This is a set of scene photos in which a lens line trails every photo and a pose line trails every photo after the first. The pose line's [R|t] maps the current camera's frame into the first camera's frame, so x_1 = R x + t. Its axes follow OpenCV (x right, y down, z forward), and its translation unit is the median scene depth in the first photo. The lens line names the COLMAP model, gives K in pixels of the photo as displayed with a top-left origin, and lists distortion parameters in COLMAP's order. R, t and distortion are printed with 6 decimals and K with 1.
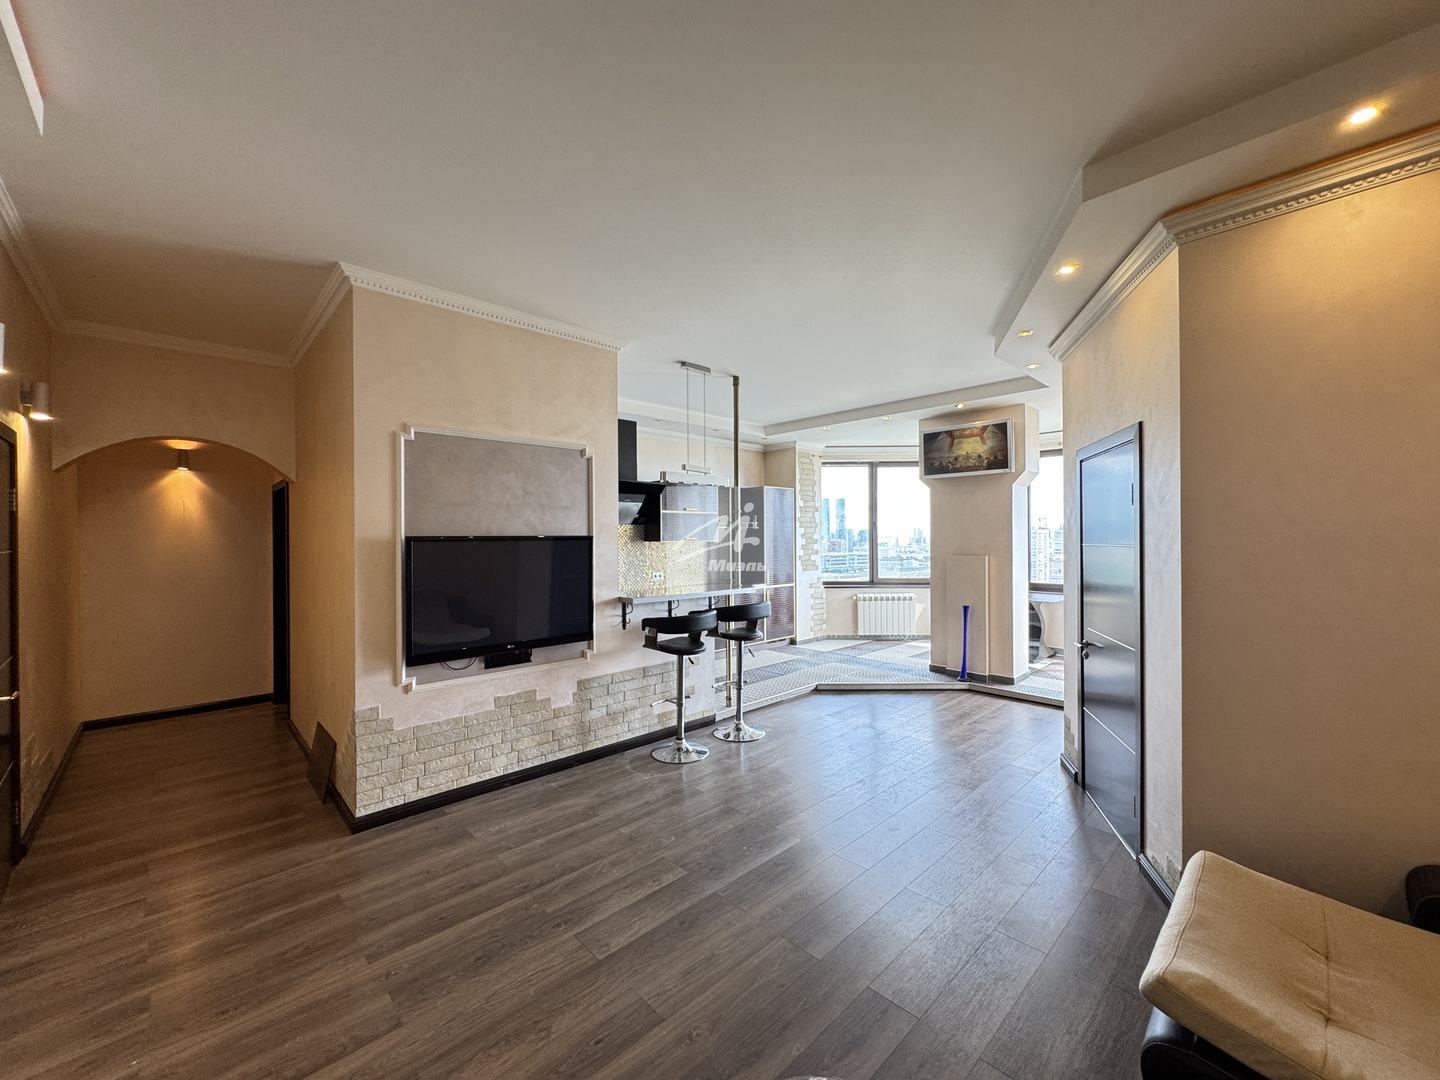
lens RADIAL K [[575.1, 0, 719.3], [0, 575.1, 538.9], [0, 0, 1]] dist [-0.002763, 0.000415]
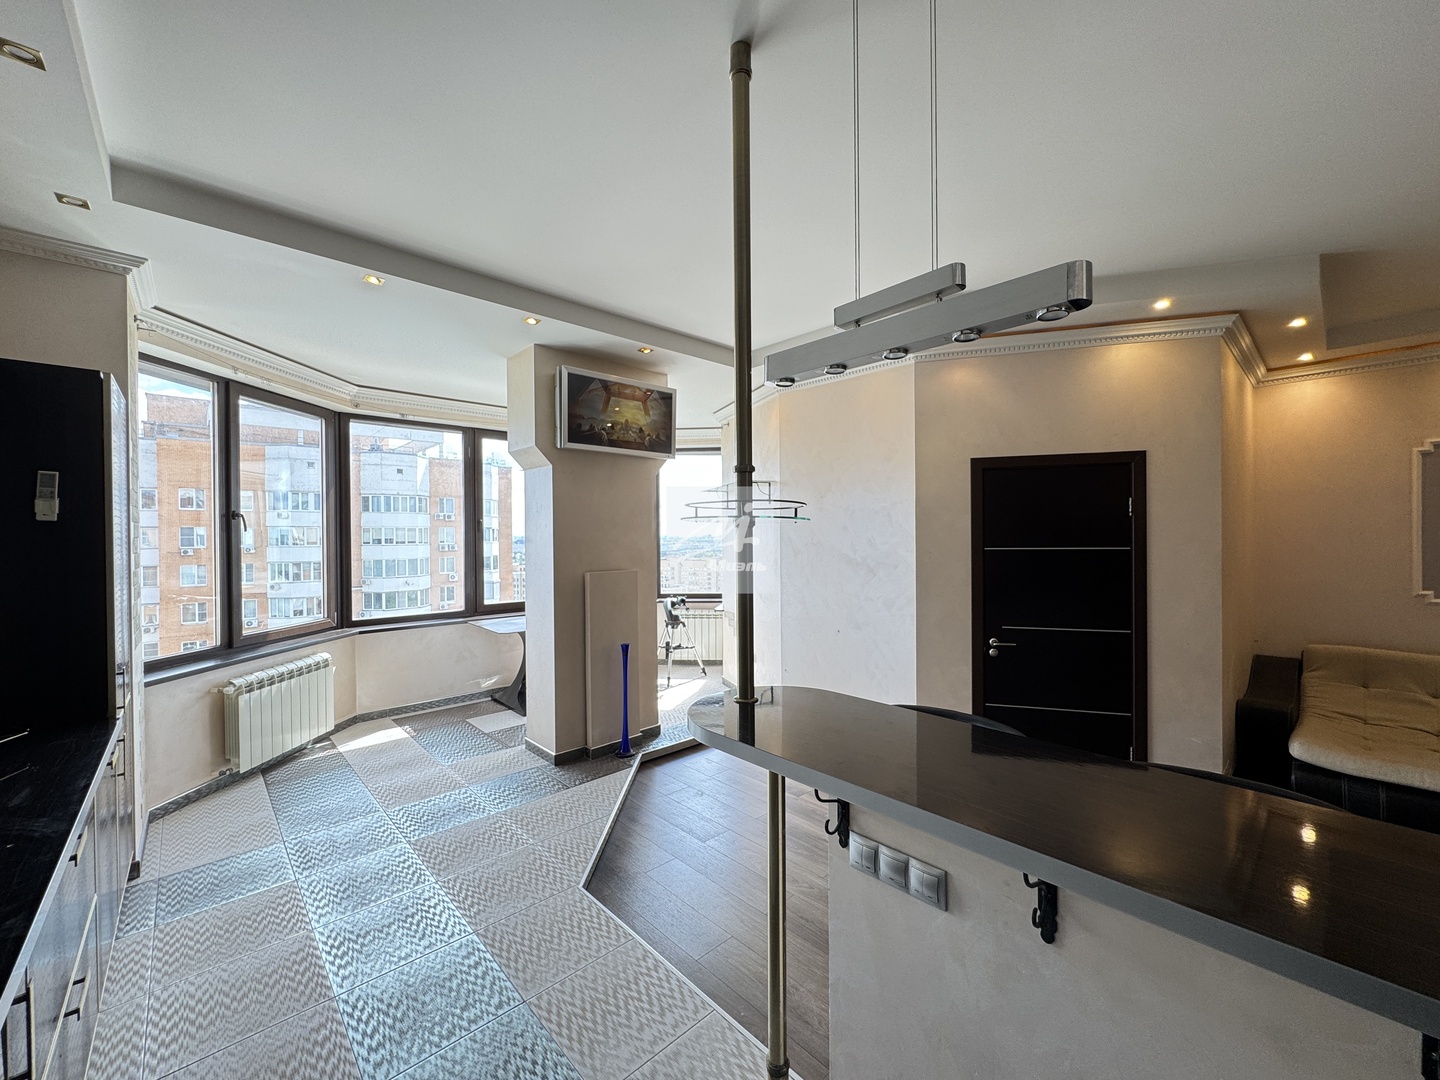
lens RADIAL K [[575.1, 0, 724.8], [0, 575.1, 539.4], [0, 0, 1]] dist [-0.002763, 0.000415]
pose [[0.014507, 0.004264, 0.999886, -0.398931], [0.009353, 0.999947, -0.004400, -0.005764], [-0.999851, 0.009416, 0.014466, 1.370103]]
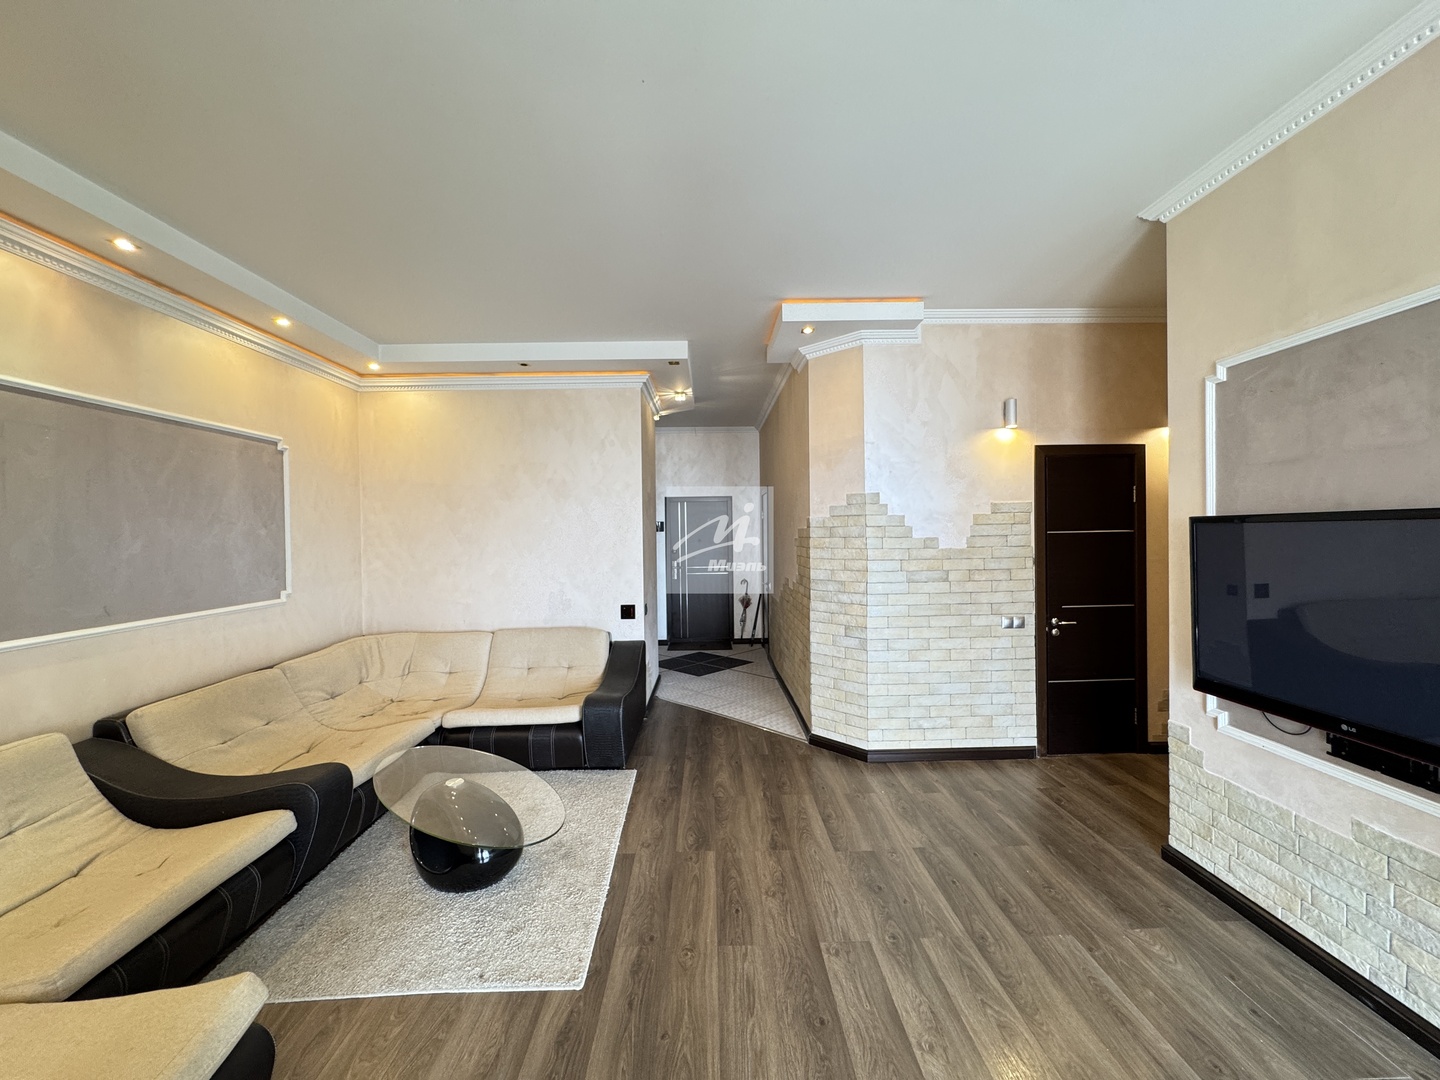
lens RADIAL K [[575.1, 0, 721.0], [0, 575.1, 539.5], [0, 0, 1]] dist [-0.002763, 0.000415]
pose [[-0.674330, 0.024775, -0.738015, 0.360426], [0.015981, 0.999693, 0.018958, 0.001311], [0.738258, 0.000990, -0.674518, 0.878457]]
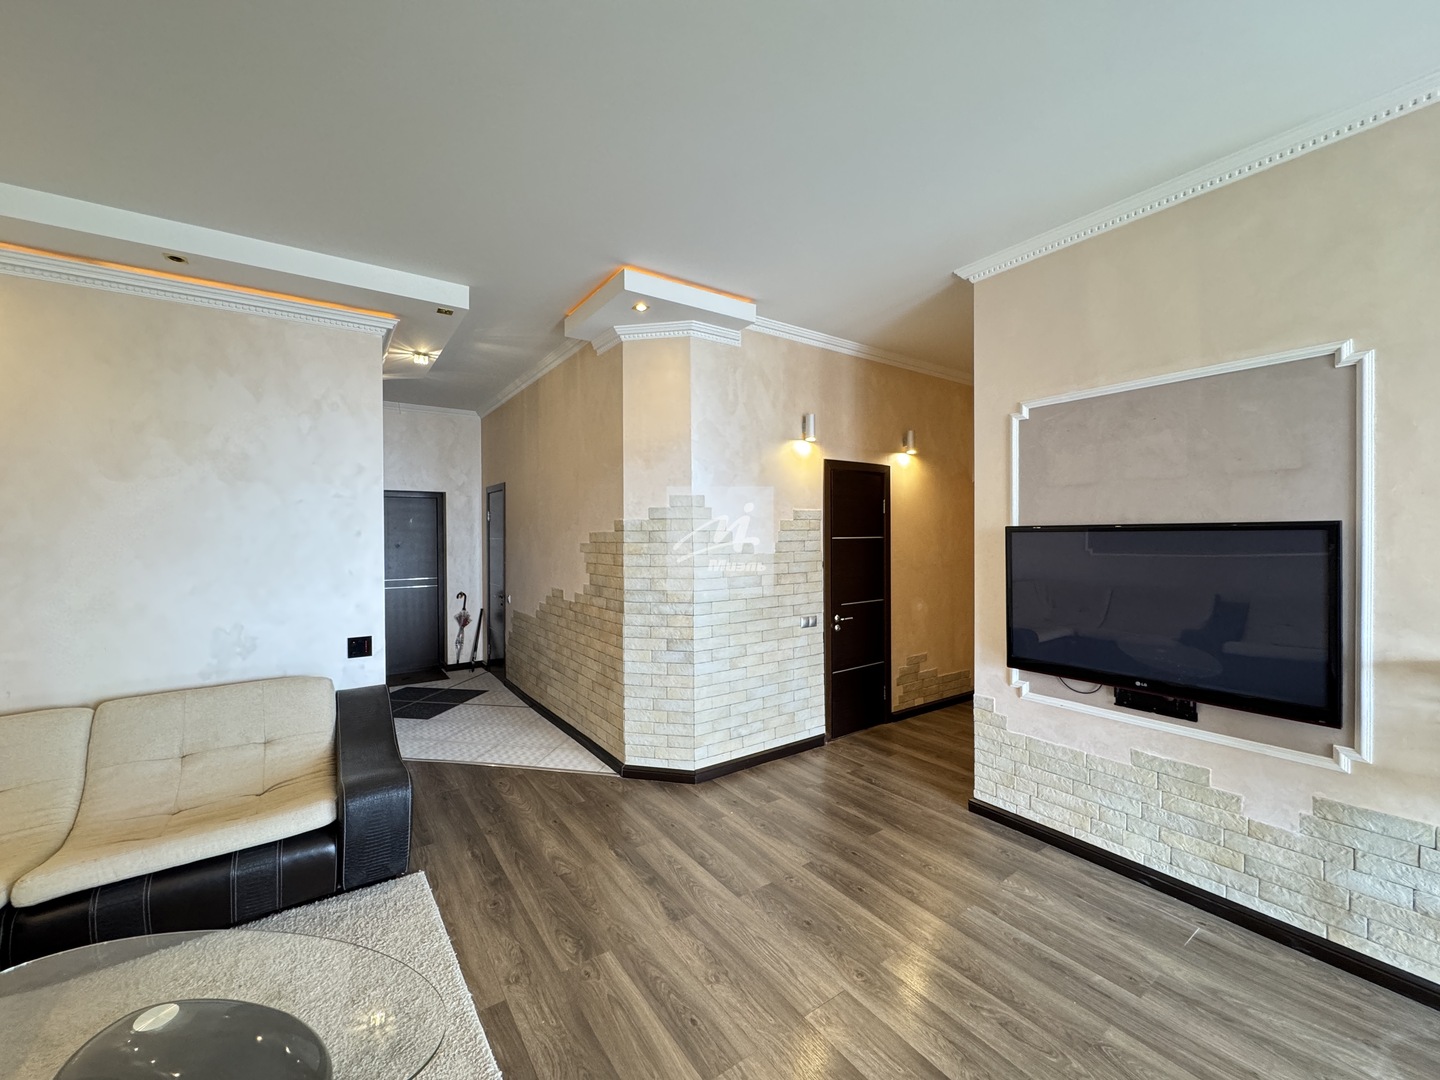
lens RADIAL K [[575.1, 0, 719.8], [0, 575.1, 539.5], [0, 0, 1]] dist [-0.002763, 0.000415]
pose [[-0.147757, 0.017111, -0.988876, 0.369055], [0.003468, 0.999853, 0.016783, 0.000032], [0.989018, -0.000949, -0.147794, 0.566852]]
